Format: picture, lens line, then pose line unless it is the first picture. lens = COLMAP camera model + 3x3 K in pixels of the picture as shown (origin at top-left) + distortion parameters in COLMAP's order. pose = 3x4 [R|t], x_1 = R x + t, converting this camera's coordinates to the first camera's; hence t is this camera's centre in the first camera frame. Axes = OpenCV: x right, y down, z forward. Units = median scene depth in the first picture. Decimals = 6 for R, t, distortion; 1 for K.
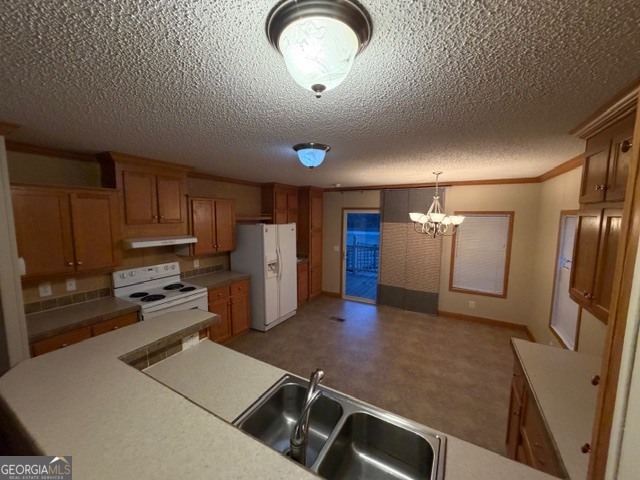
lens RADIAL K [[255.3, 0, 319.9], [0, 255.3, 244.9], [0, 0, 1]] dist [0.026633, 0.001342]
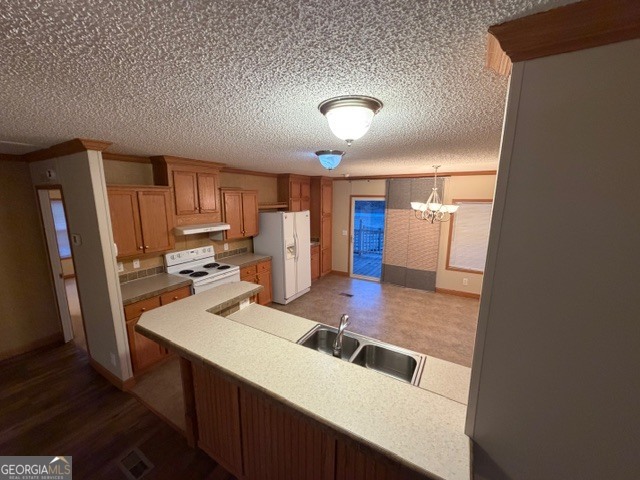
lens RADIAL K [[255.3, 0, 319.0], [0, 255.3, 243.6], [0, 0, 1]] dist [0.026633, 0.001342]
pose [[0.999825, -0.003138, -0.018416, -0.044262], [0.004308, 0.997952, 0.063828, -0.015920], [0.018178, -0.063896, 0.997791, -0.175046]]
